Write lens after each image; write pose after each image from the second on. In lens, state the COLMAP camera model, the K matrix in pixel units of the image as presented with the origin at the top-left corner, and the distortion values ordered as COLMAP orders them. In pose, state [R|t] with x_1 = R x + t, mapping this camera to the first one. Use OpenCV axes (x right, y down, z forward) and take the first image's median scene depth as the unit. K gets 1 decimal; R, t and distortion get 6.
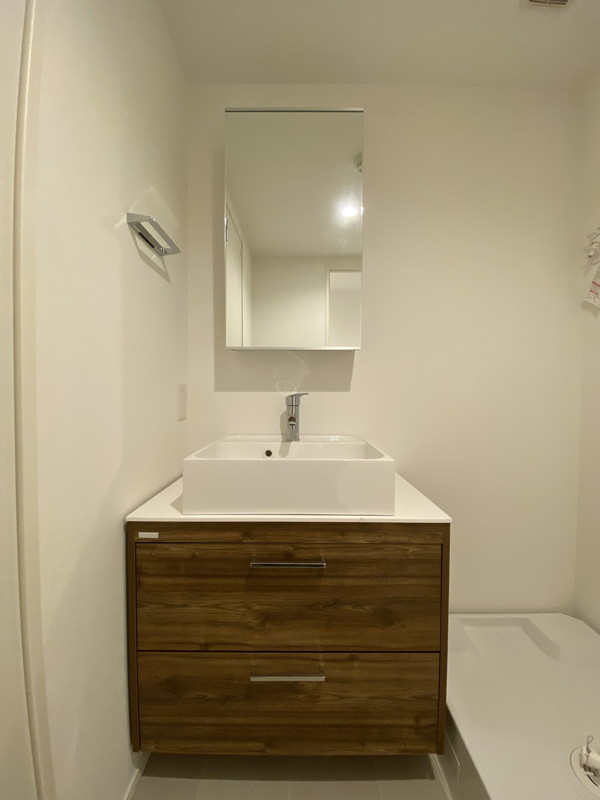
lens RADIAL K [[321.0, 0, 297.2], [0, 321.0, 386.6], [0, 0, 1]] dist [-0.002882, -0.010217]
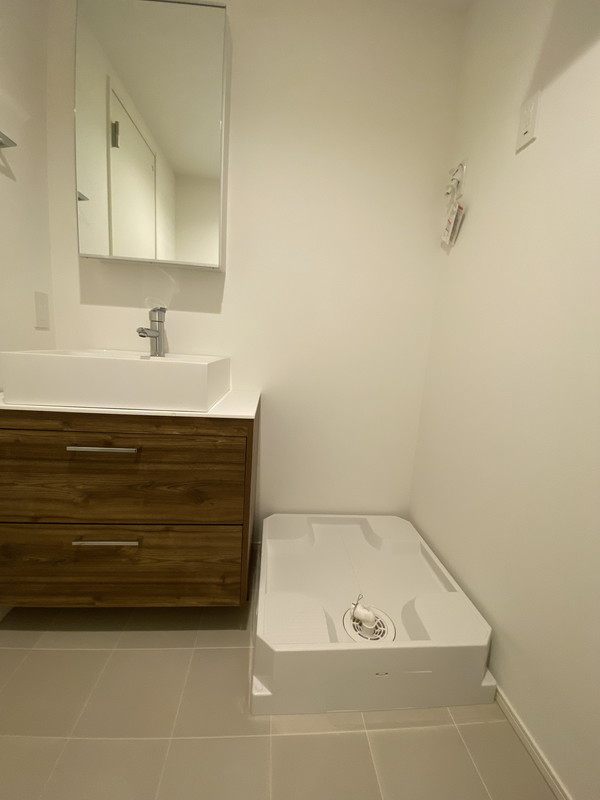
lens RADIAL K [[321.0, 0, 302.1], [0, 321.0, 390.3], [0, 0, 1]] dist [-0.002882, -0.010217]
pose [[0.994087, 0.043087, 0.099672, 0.525059], [-0.057951, 0.986771, 0.151407, 0.138992], [-0.091830, -0.156288, 0.983433, -0.126196]]
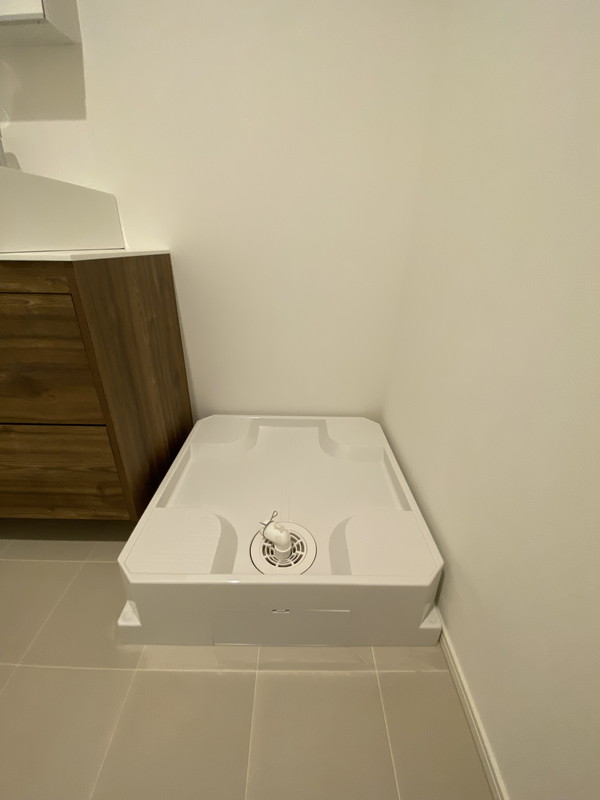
lens RADIAL K [[321.0, 0, 305.7], [0, 321.0, 392.2], [0, 0, 1]] dist [-0.002882, -0.010217]
pose [[0.999286, 0.013226, 0.035400, 0.953249], [-0.027015, 0.905049, 0.424448, 0.370471], [-0.026425, -0.425101, 0.904760, 0.239561]]
